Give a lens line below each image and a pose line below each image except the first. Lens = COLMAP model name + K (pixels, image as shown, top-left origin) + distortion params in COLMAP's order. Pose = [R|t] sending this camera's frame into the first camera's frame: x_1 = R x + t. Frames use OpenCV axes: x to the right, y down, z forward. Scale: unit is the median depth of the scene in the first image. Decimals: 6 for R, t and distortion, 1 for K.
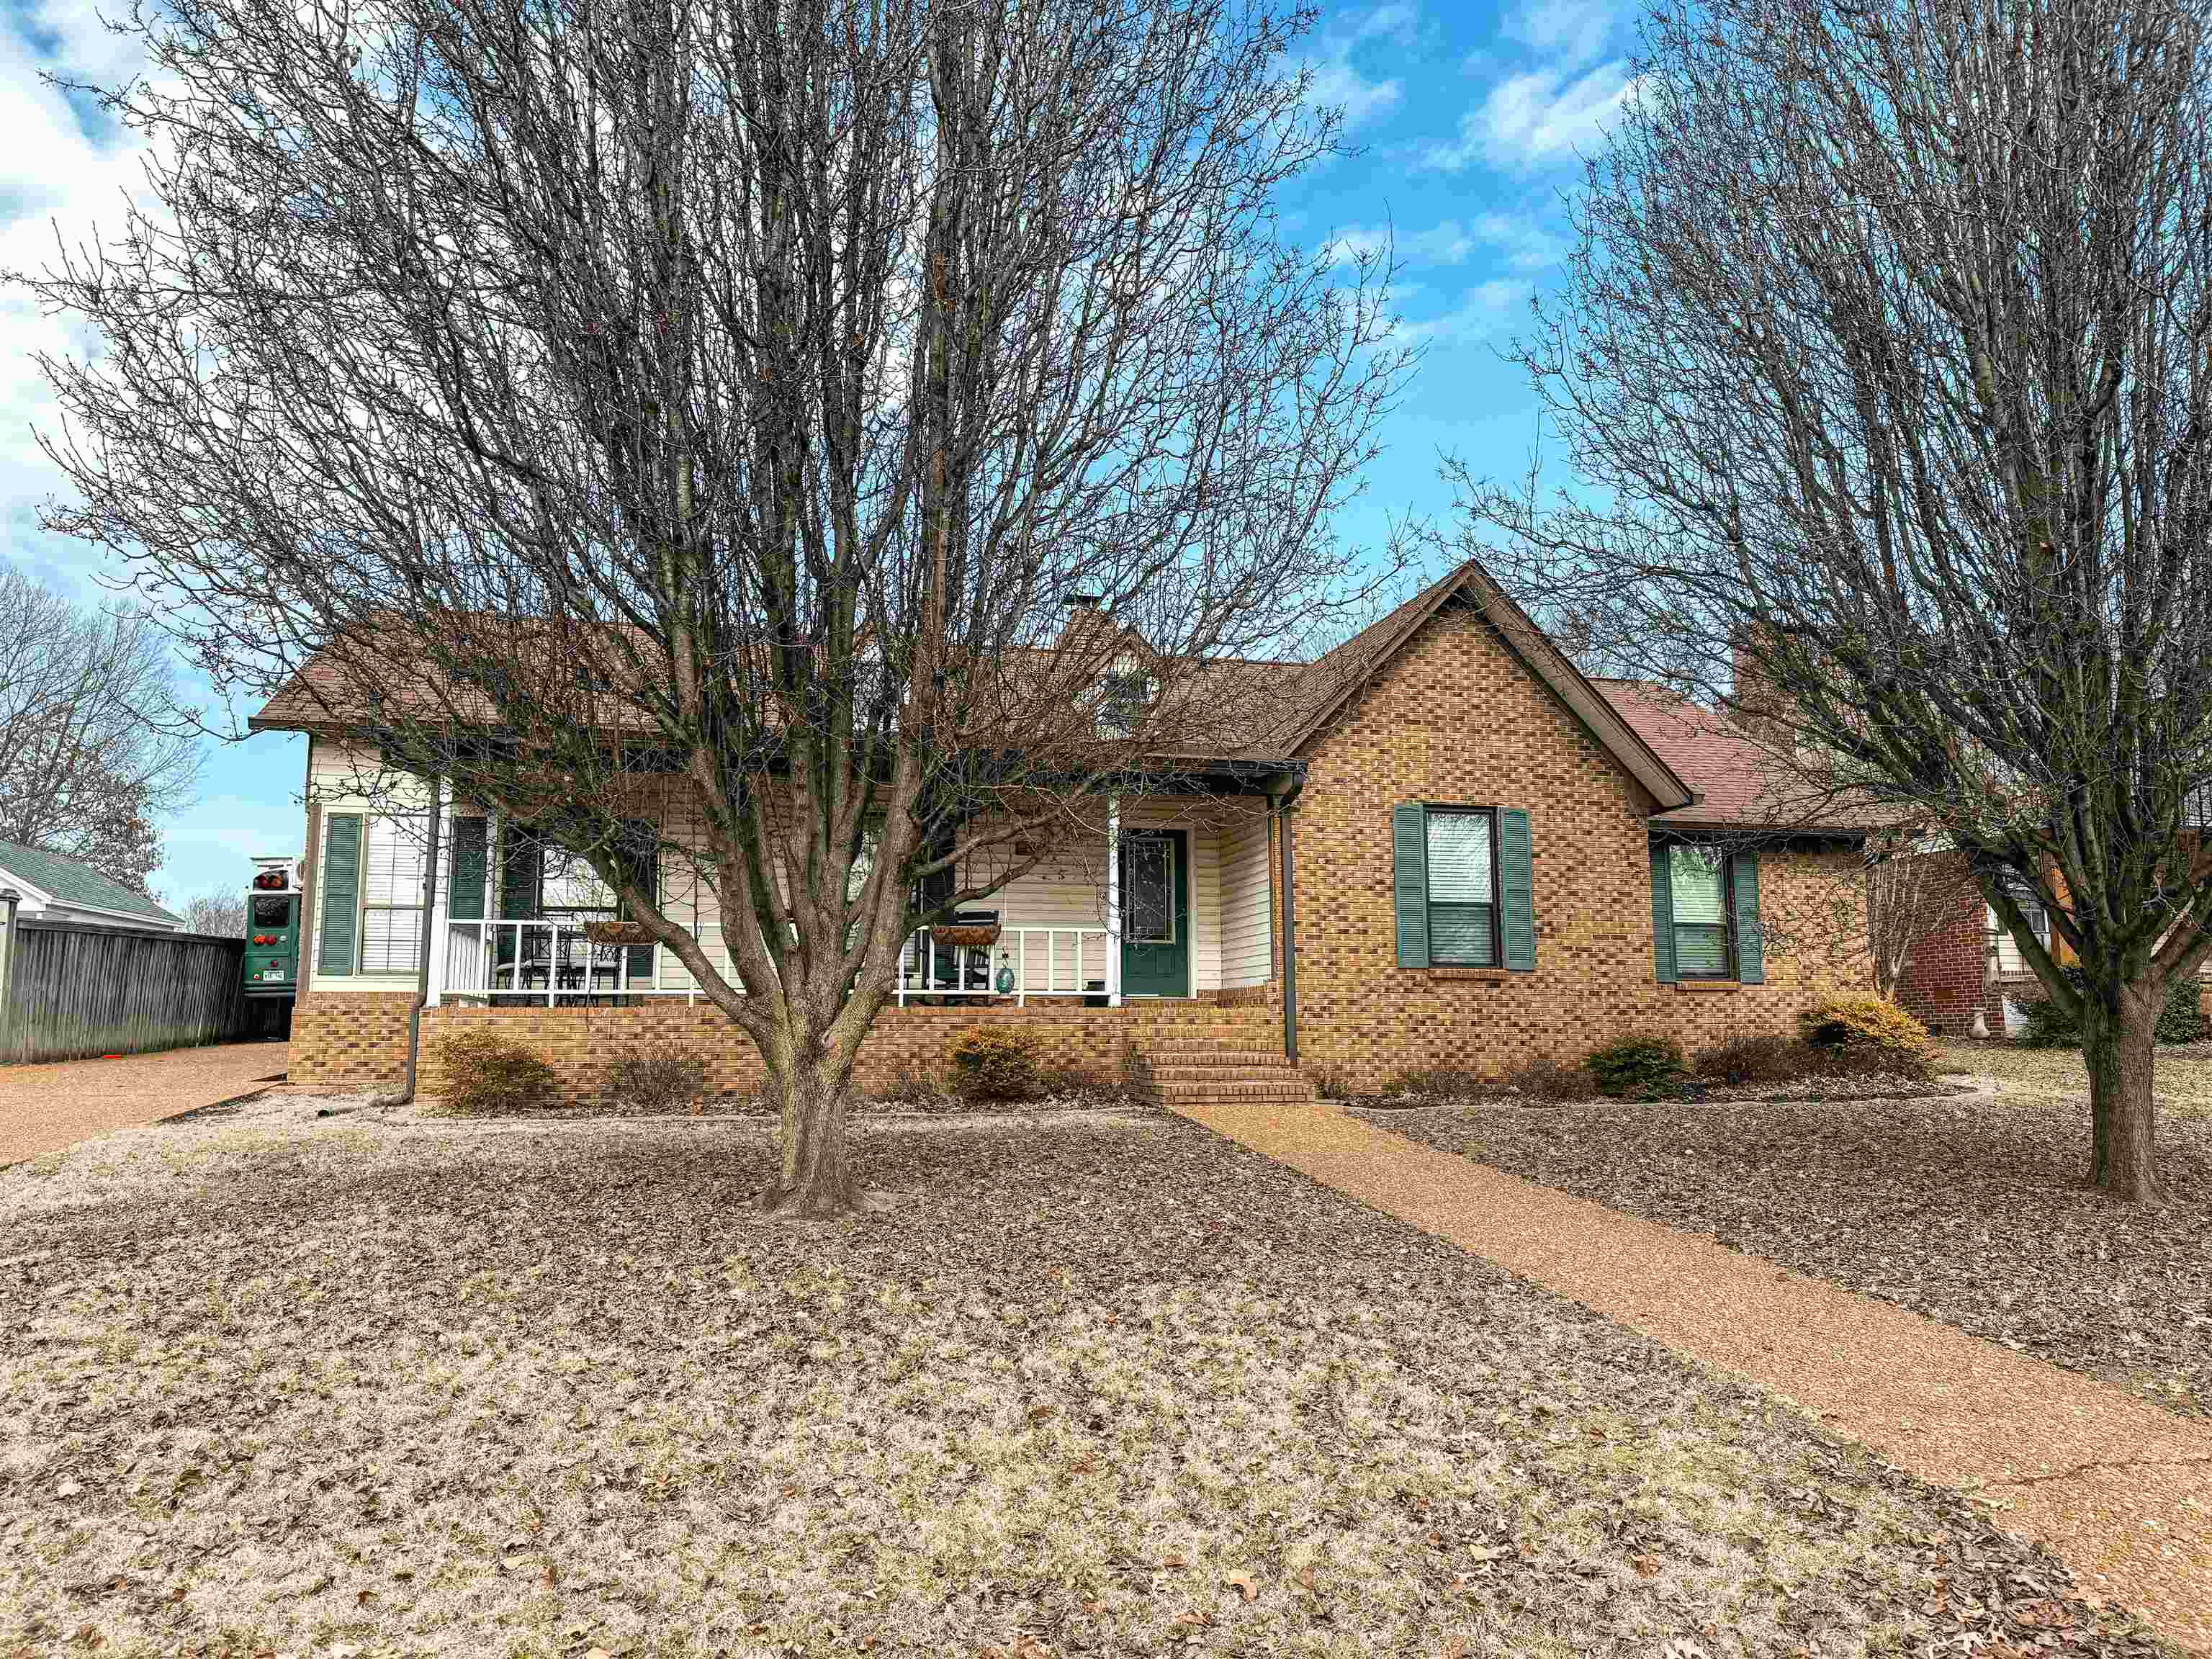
lens RADIAL K [[1539.5, 0, 1097.0], [0, 1539.5, 829.6], [0, 0, 1]] dist [0.068197, -0.009945]
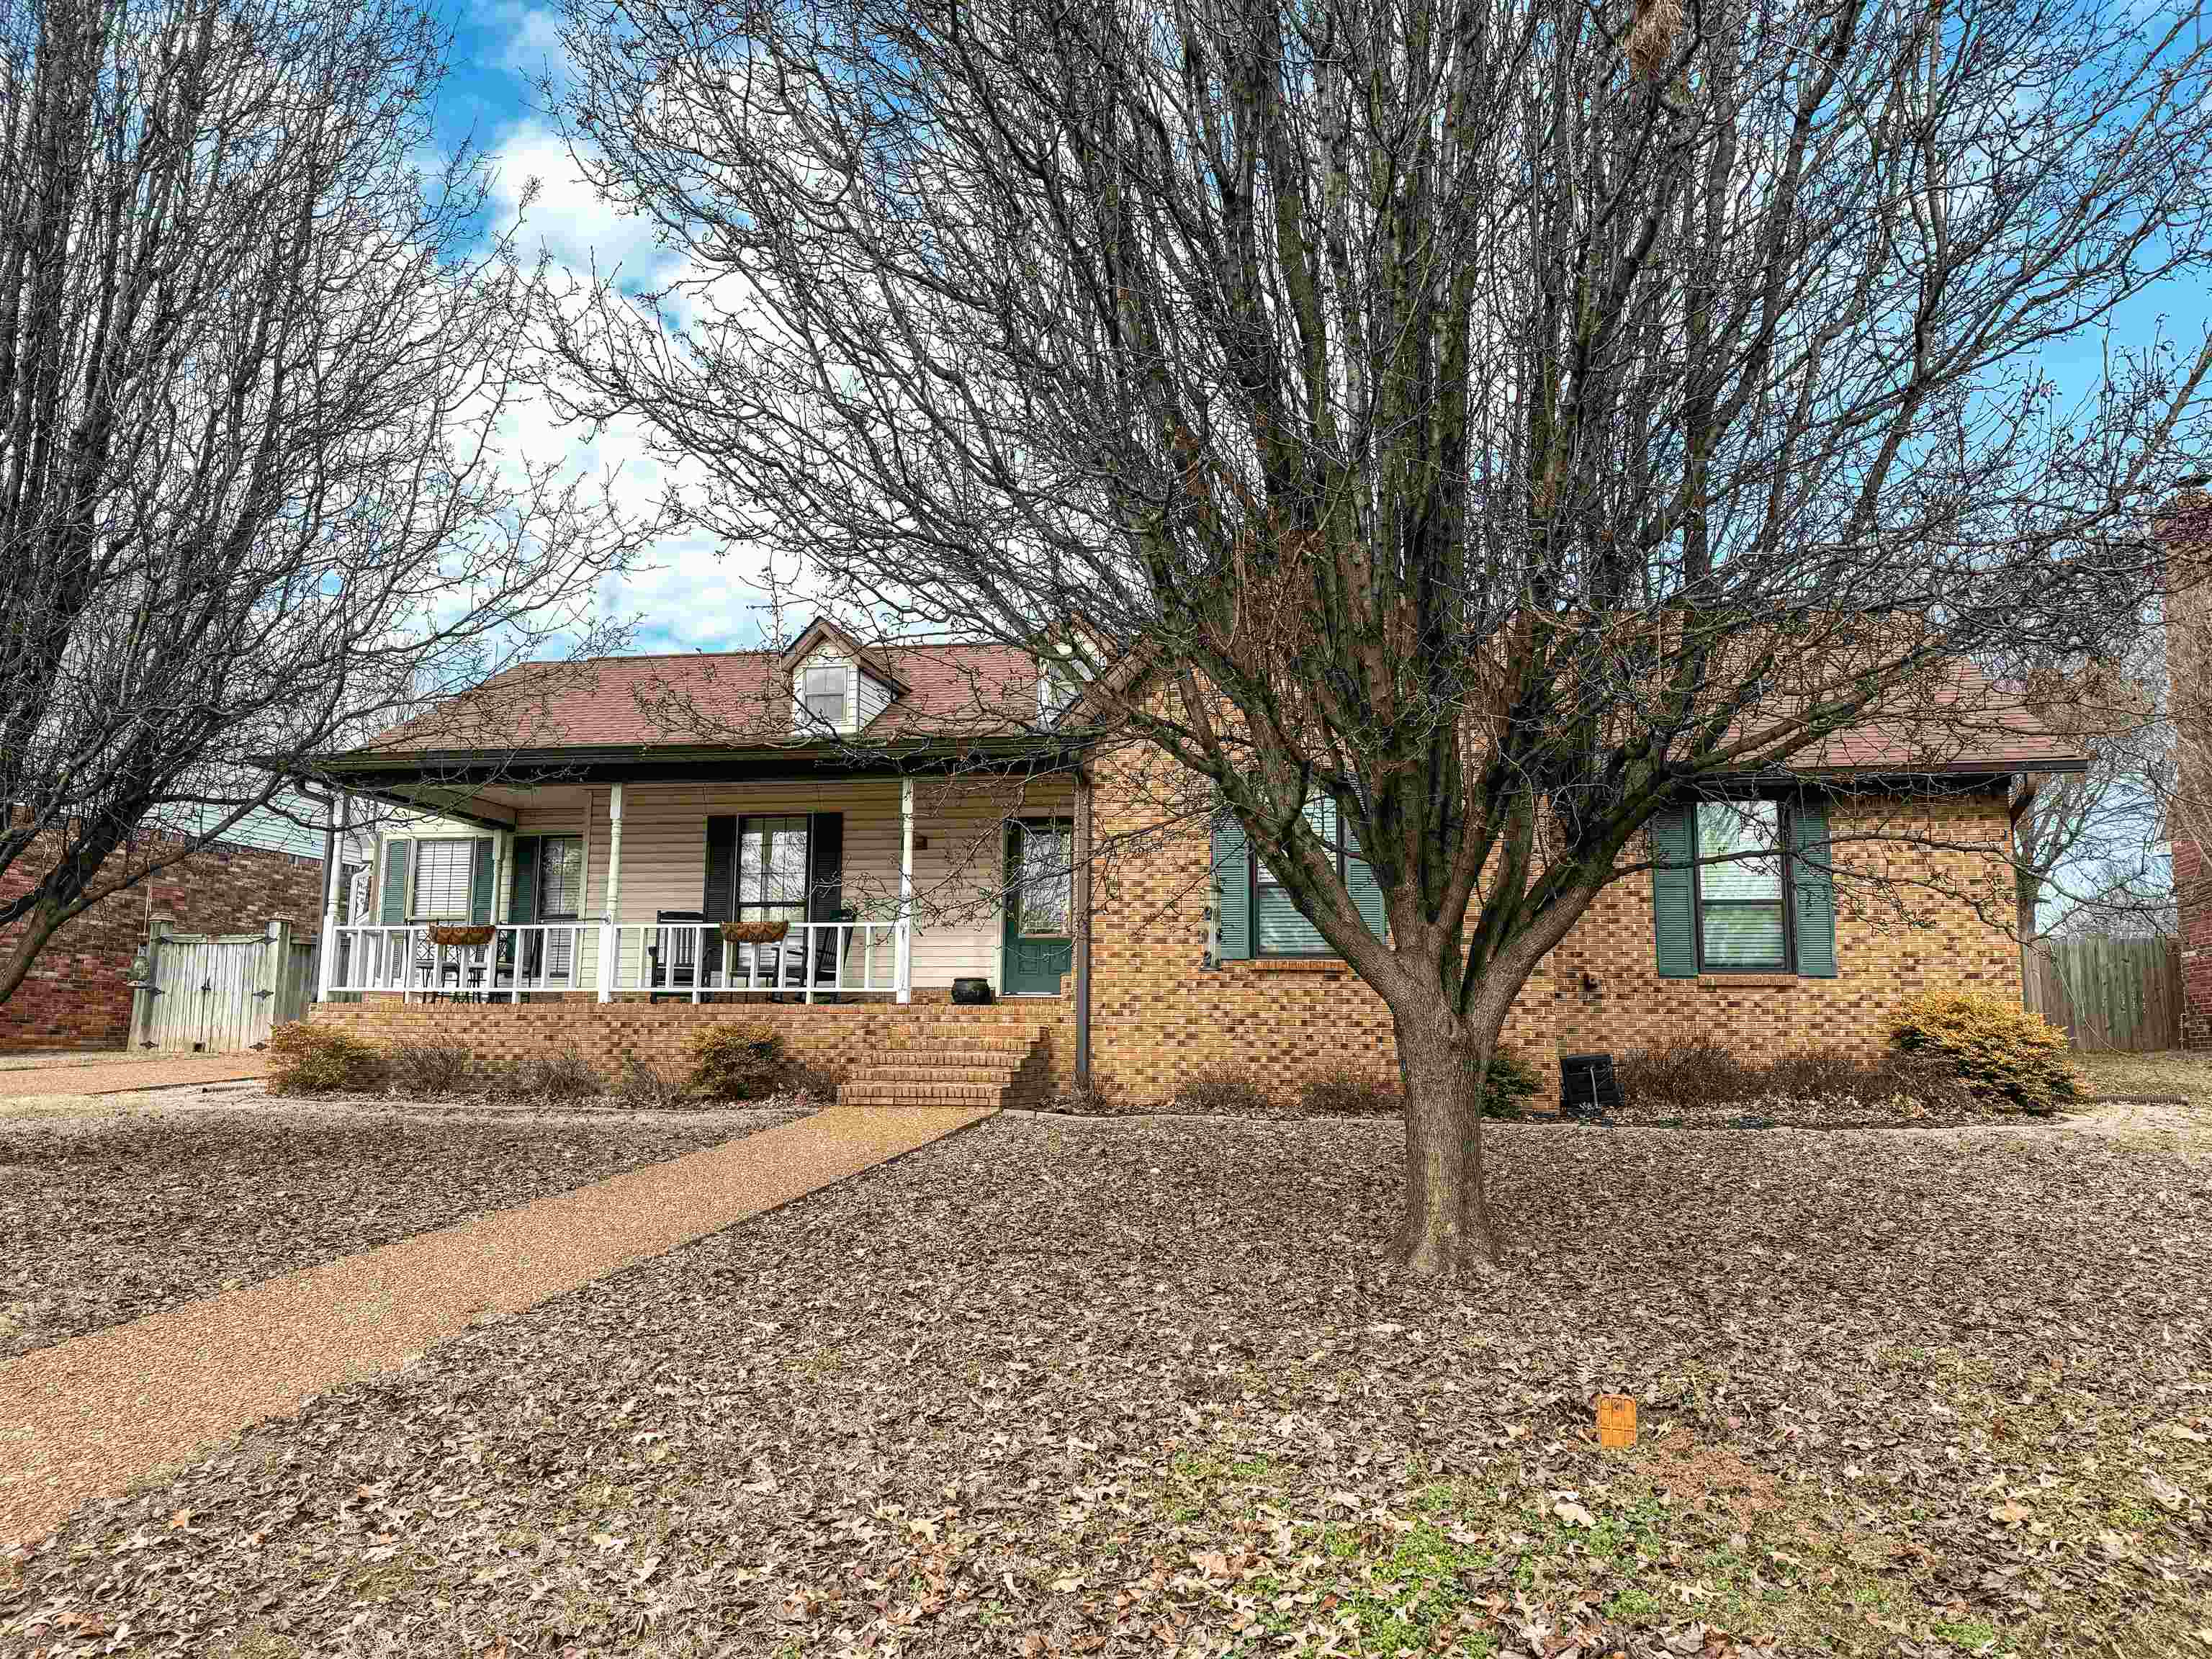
lens RADIAL K [[1539.5, 0, 1109.8], [0, 1539.5, 816.6], [0, 0, 1]] dist [0.068197, -0.009945]
pose [[0.903786, -0.051443, -0.424881, 0.513860], [0.044959, 0.998669, -0.025281, 0.027791], [0.425616, 0.003746, 0.904896, 0.179710]]
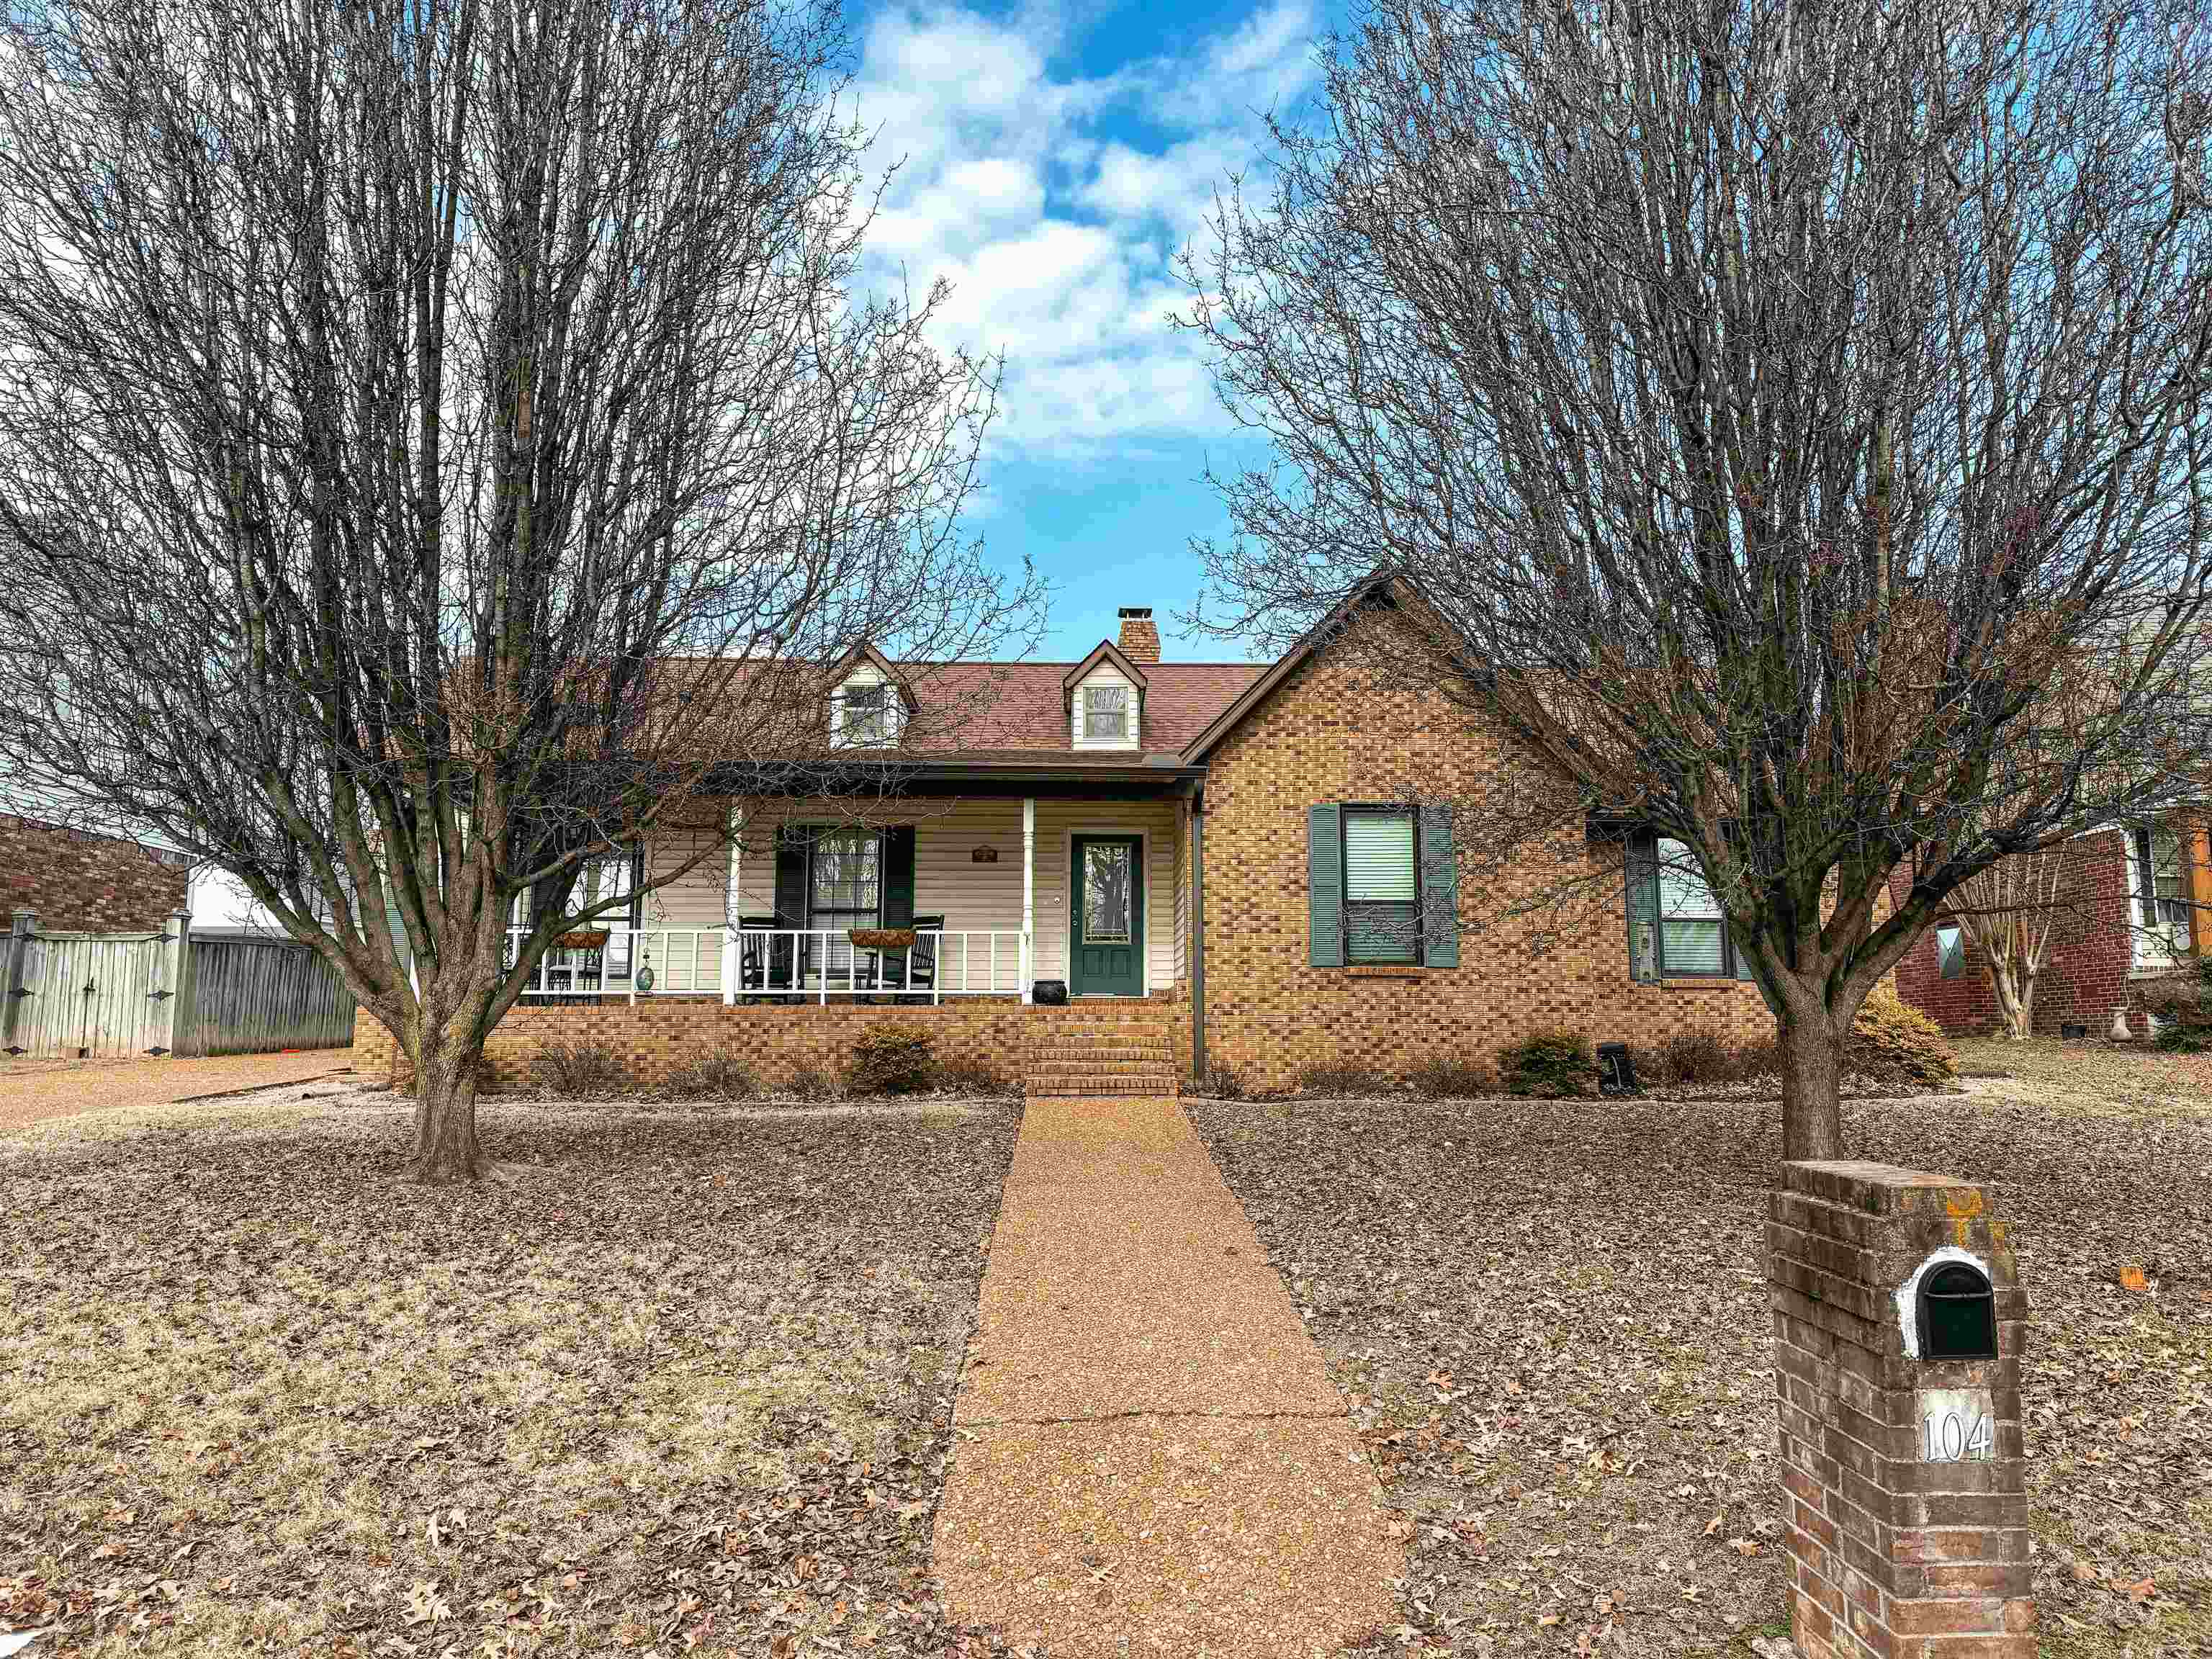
lens RADIAL K [[1539.5, 0, 1117.4], [0, 1539.5, 834.5], [0, 0, 1]] dist [0.068197, -0.009945]
pose [[0.980709, -0.023053, -0.194110, 0.266013], [0.023176, 0.999730, -0.001638, 0.001730], [0.194095, -0.002892, 0.980978, -0.019911]]
